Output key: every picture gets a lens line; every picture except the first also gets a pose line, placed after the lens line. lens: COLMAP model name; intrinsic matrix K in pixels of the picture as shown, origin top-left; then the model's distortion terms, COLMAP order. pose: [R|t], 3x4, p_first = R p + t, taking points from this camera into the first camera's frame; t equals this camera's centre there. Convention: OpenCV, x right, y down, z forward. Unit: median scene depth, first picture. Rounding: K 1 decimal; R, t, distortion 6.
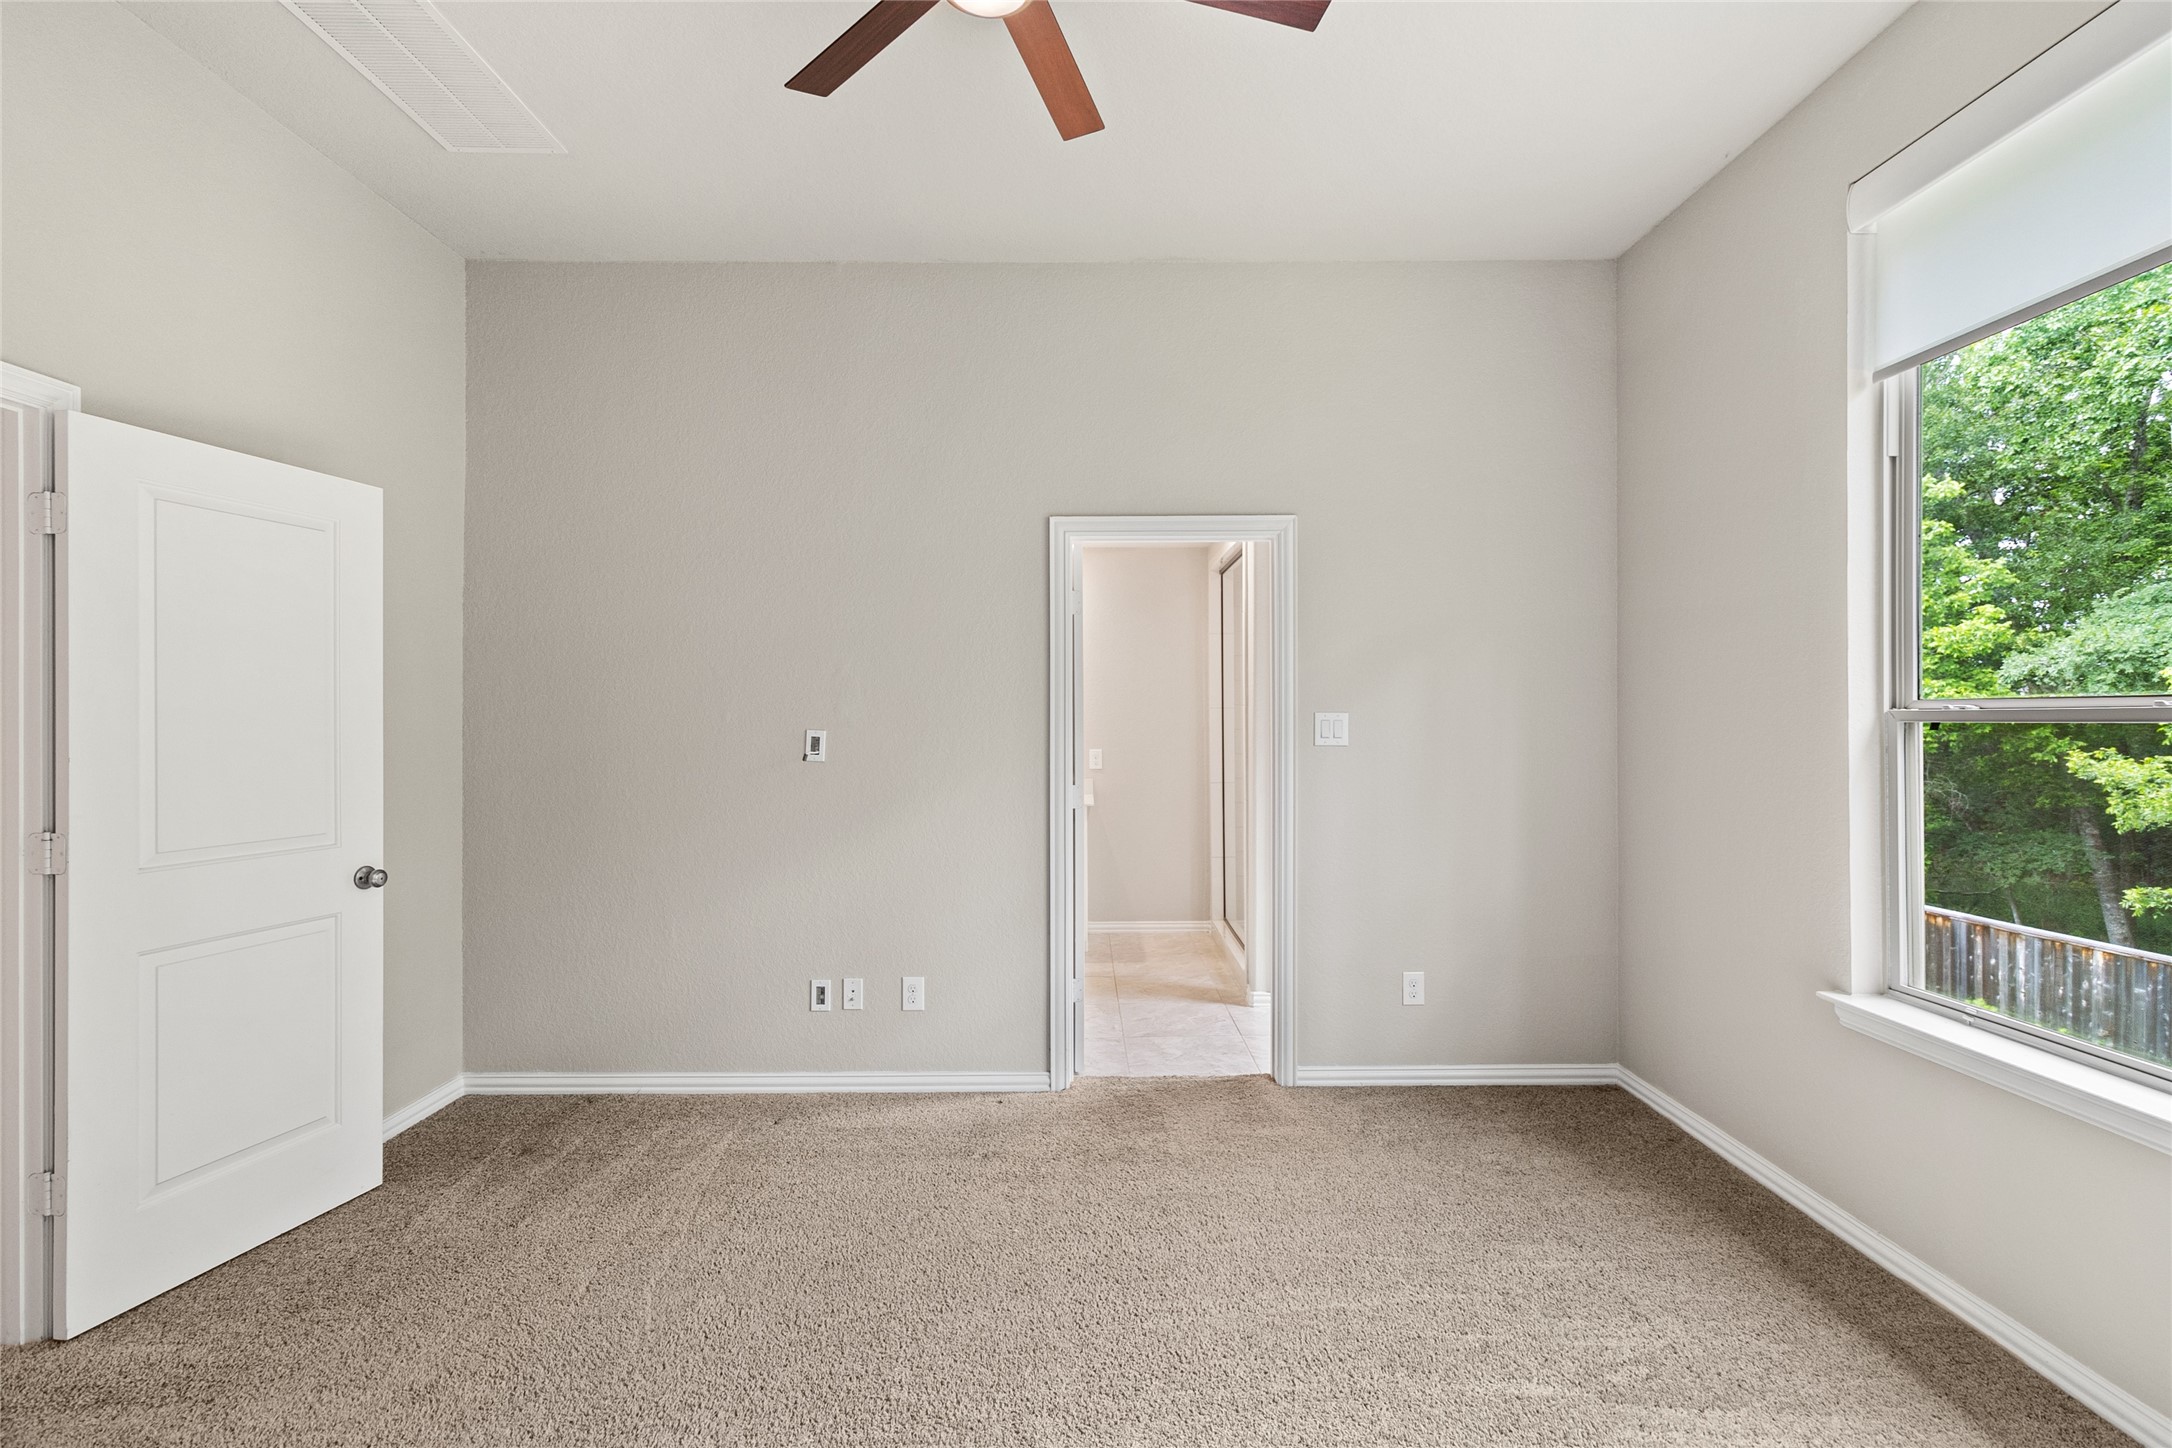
lens RADIAL K [[1011.2, 0, 1086.9], [0, 1011.2, 702.4], [0, 0, 1]] dist [0.001574, -0.000425]
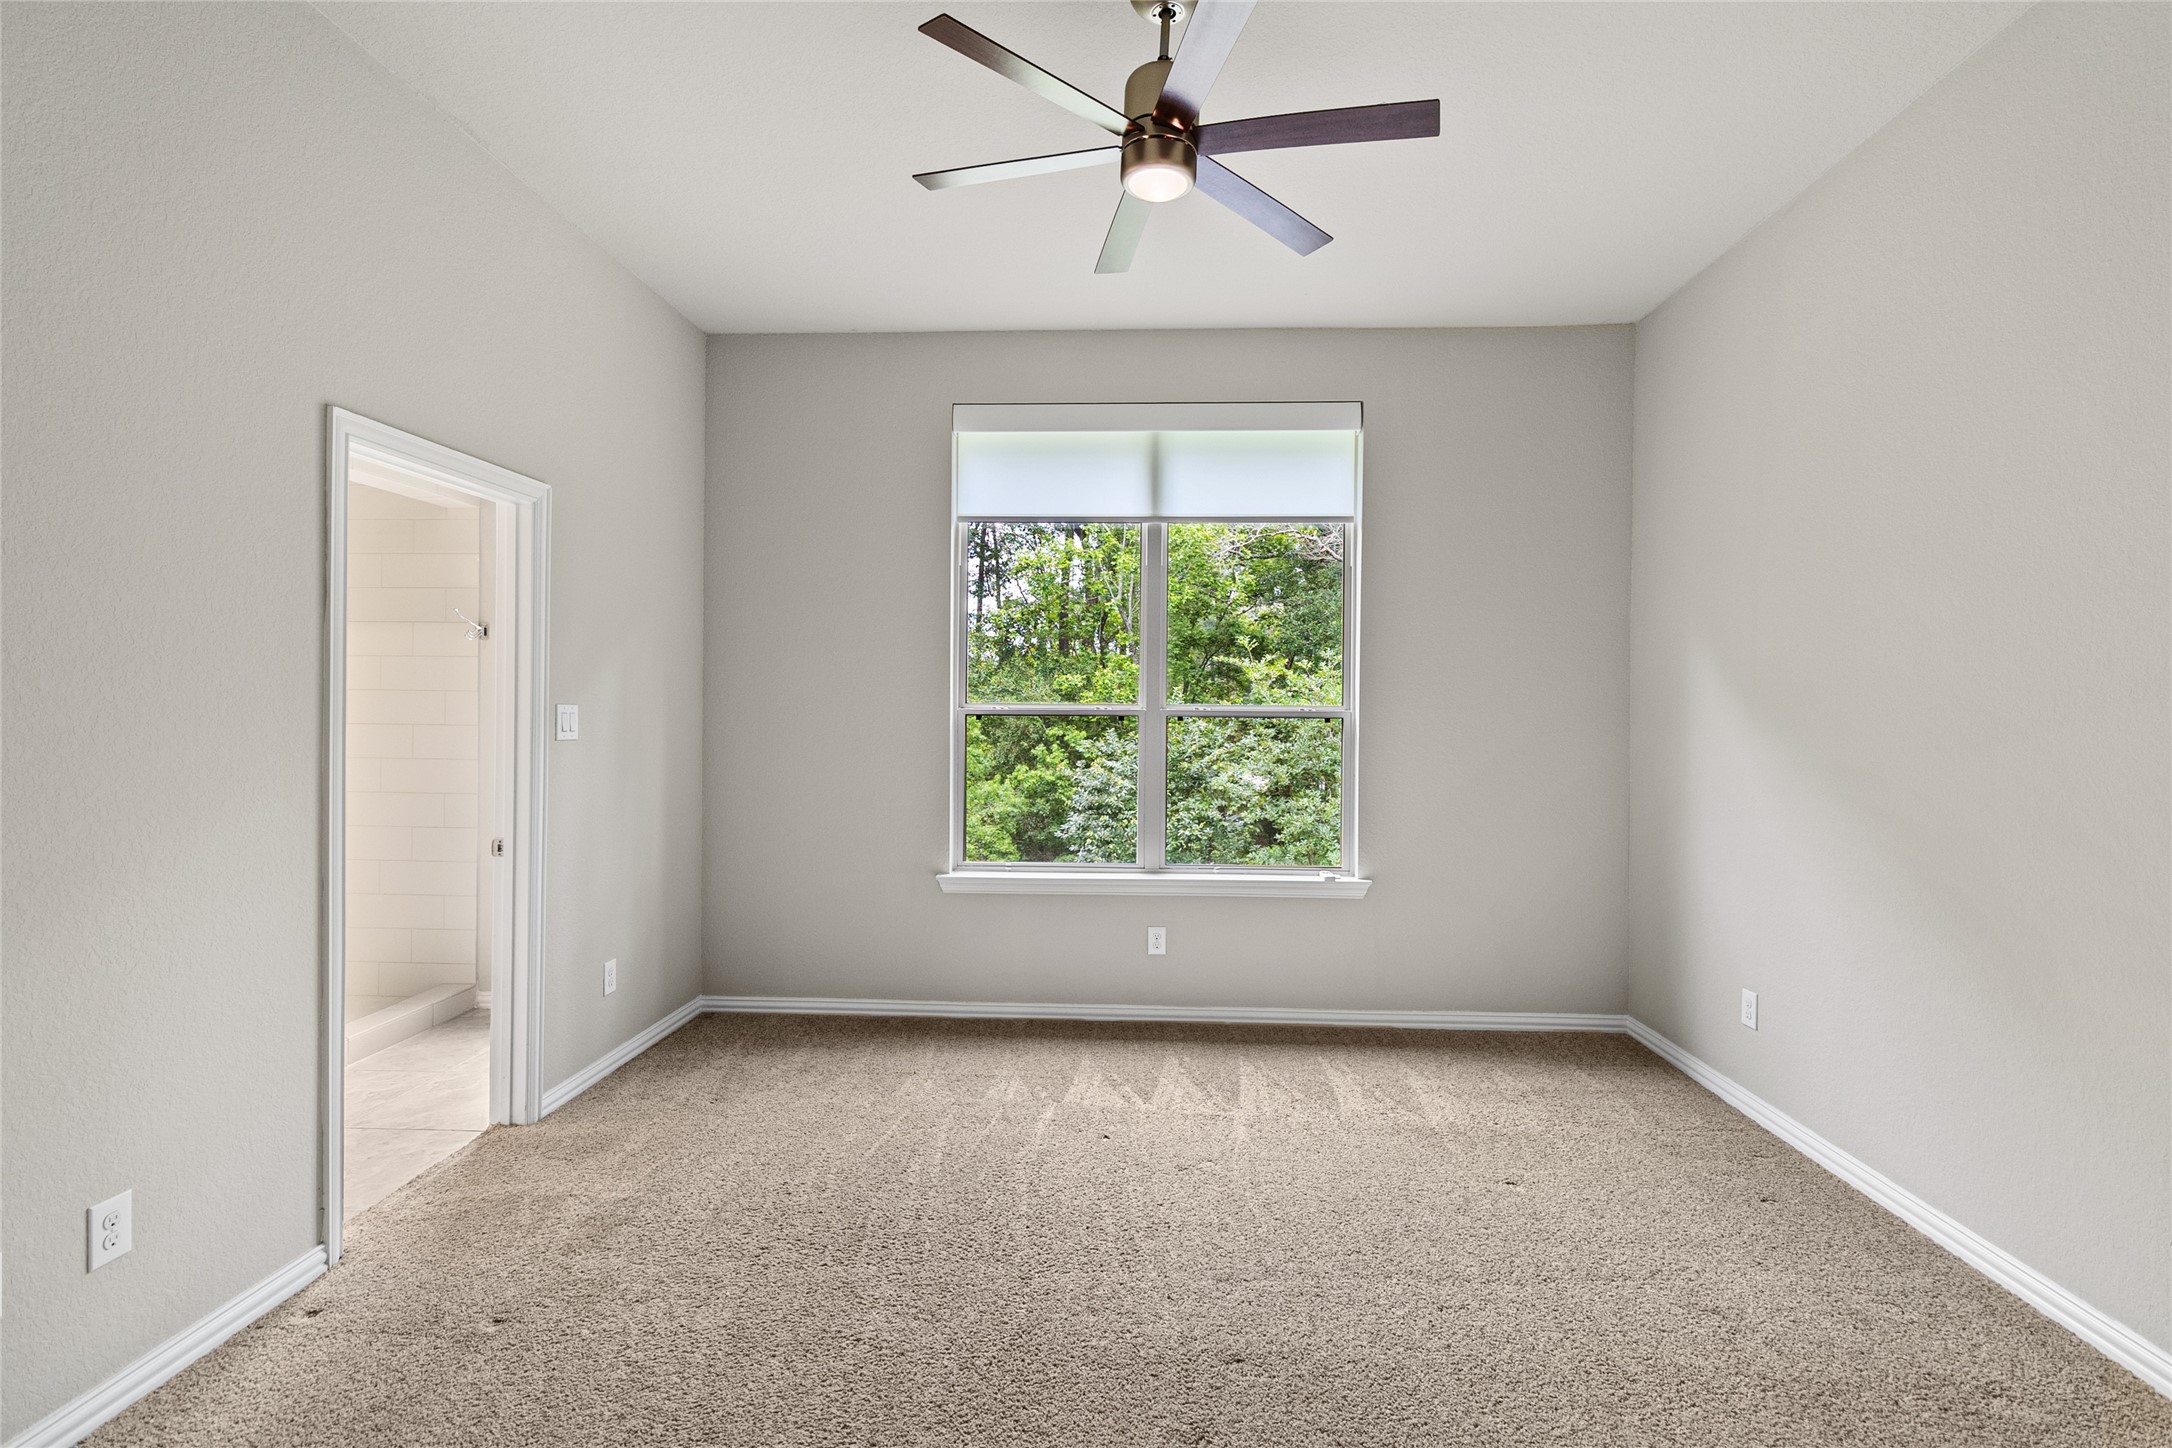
lens RADIAL K [[1011.2, 0, 1086.9], [0, 1011.2, 702.4], [0, 0, 1]] dist [0.001574, -0.000425]
pose [[0.067355, 0.012842, 0.997646, -0.665227], [-0.015741, 0.999806, -0.011807, 0.011776], [-0.997605, -0.014909, 0.067544, 0.459591]]
